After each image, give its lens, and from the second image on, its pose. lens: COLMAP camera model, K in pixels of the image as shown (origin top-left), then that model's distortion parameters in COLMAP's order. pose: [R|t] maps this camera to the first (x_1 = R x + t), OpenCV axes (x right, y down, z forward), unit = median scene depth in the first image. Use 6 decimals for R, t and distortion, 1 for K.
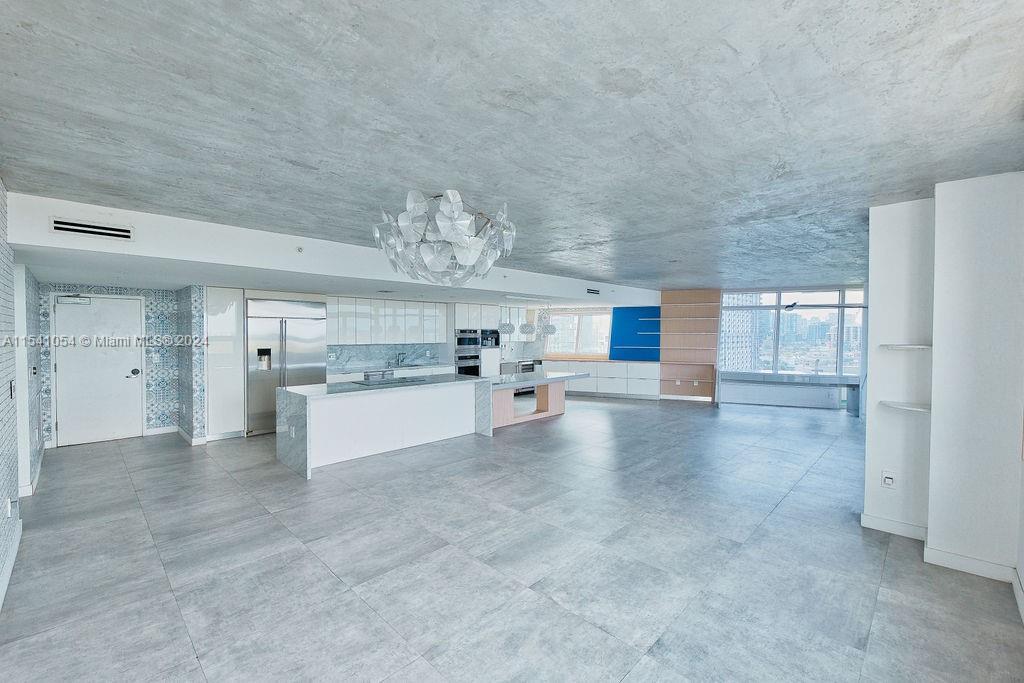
lens RADIAL K [[421.9, 0, 512.0], [0, 421.9, 341.5], [0, 0, 1]] dist [-0.001305, -0.011364]
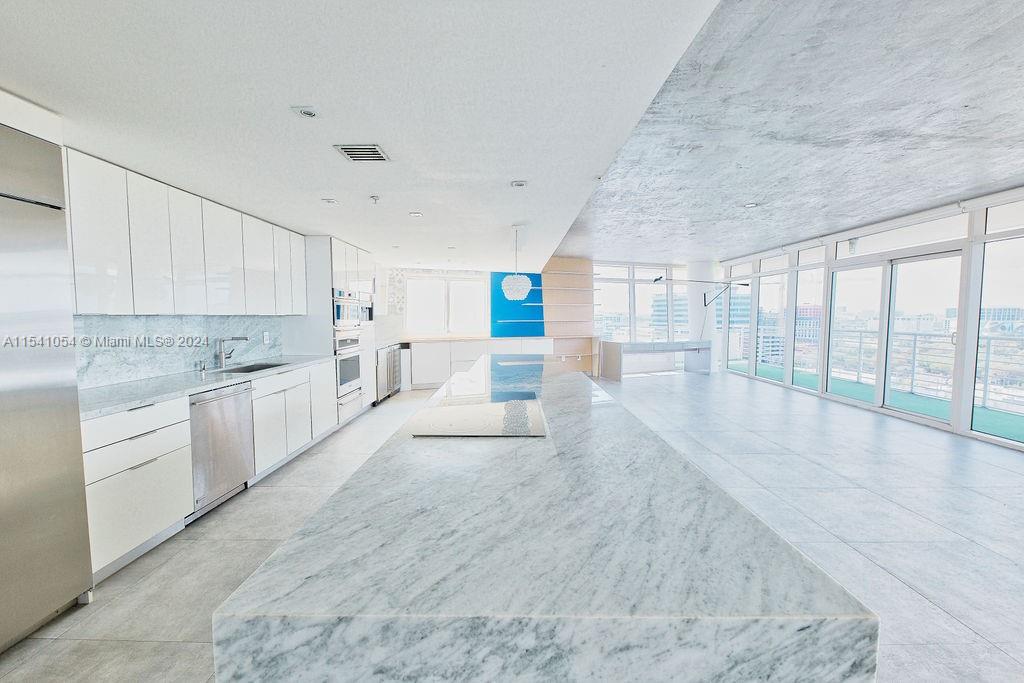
lens RADIAL K [[409.3, 0, 506.4], [0, 409.3, 342.7], [0, 0, 1]] dist [0.013930, -0.010061]
pose [[0.728667, -0.049269, 0.683094, -0.314993], [0.017382, 0.998418, 0.053472, 0.013877], [-0.684648, -0.027090, 0.728370, 0.469602]]
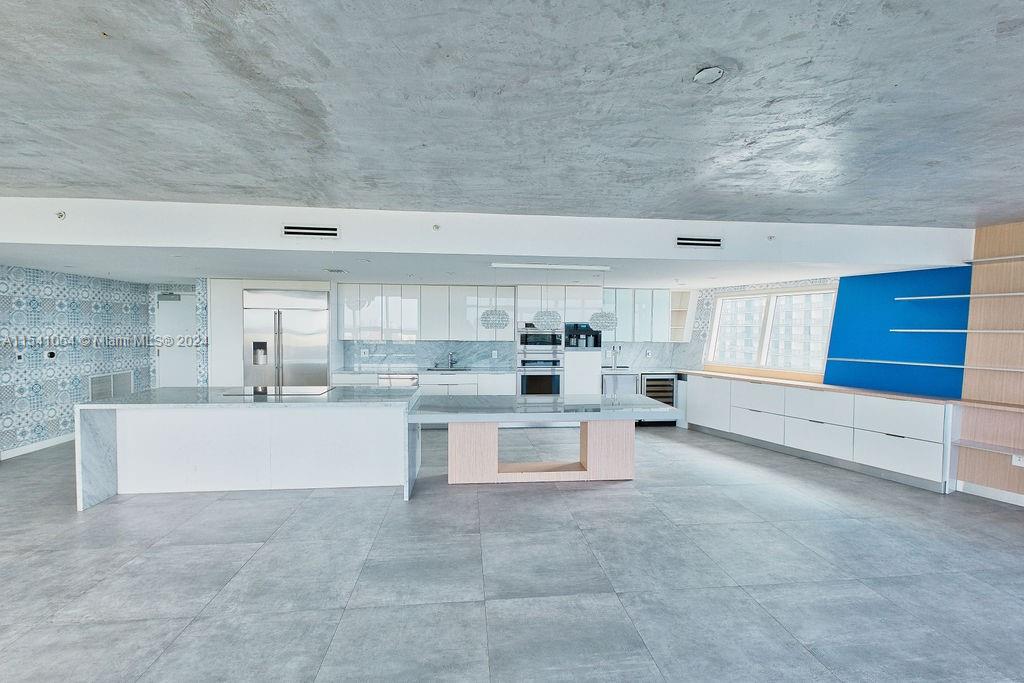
lens RADIAL K [[409.3, 0, 506.4], [0, 409.3, 342.7], [0, 0, 1]] dist [0.013930, -0.010061]
pose [[0.763571, 0.029166, -0.645065, 0.289004], [-0.020663, 0.999571, 0.020736, -0.008286], [0.645393, -0.002504, 0.763846, 0.443385]]
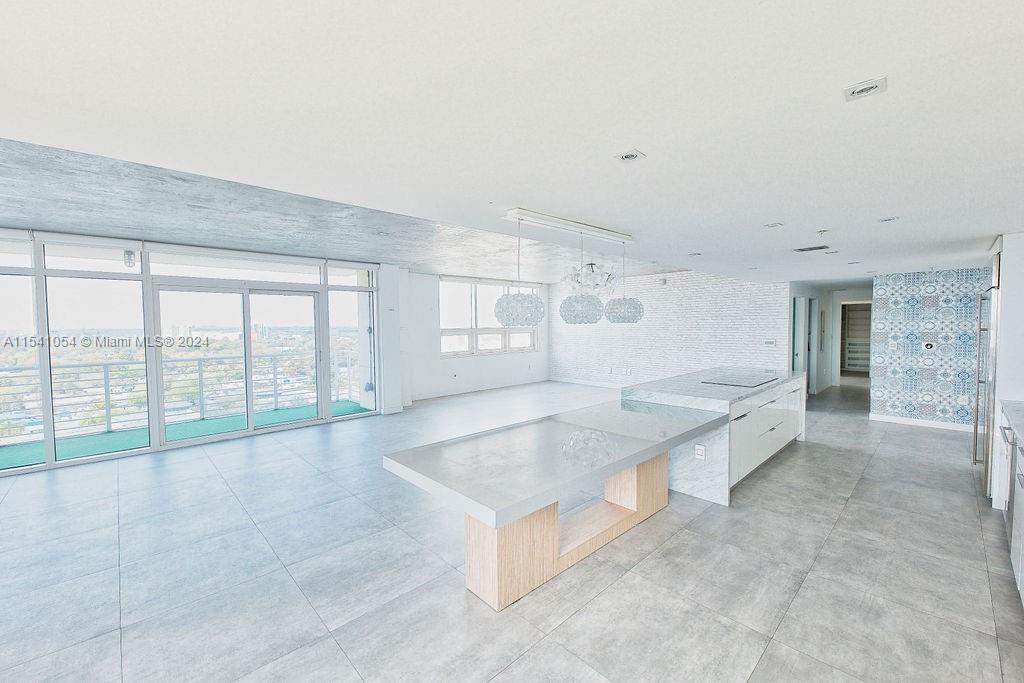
lens RADIAL K [[414.6, 0, 513.5], [0, 414.6, 337.9], [0, 0, 1]] dist [0.017981, 0.000019]
pose [[-0.999179, 0.006161, 0.040045, 0.067586], [0.008440, 0.998339, 0.056993, -0.021687], [-0.039628, 0.057284, -0.997571, 1.130166]]
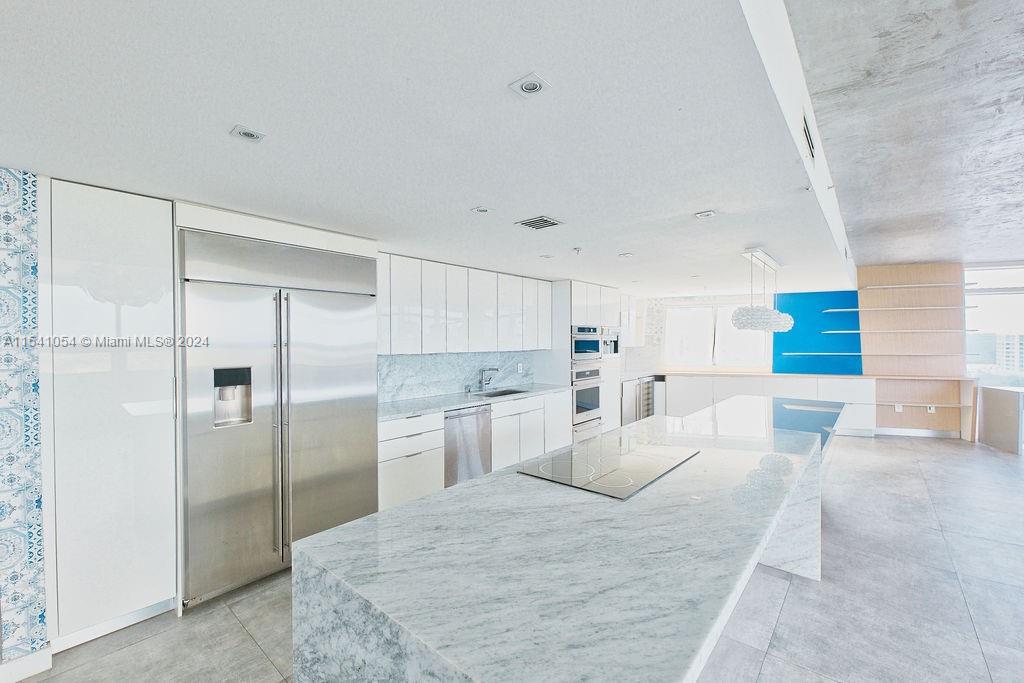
lens RADIAL K [[415.8, 0, 500.0], [0, 415.8, 344.9], [0, 0, 1]] dist [0.016235, -0.010325]
pose [[0.999052, -0.010123, 0.042343, -0.248073], [0.010578, 0.999889, -0.010533, 0.002152], [-0.042232, 0.010971, 0.999048, 0.418926]]
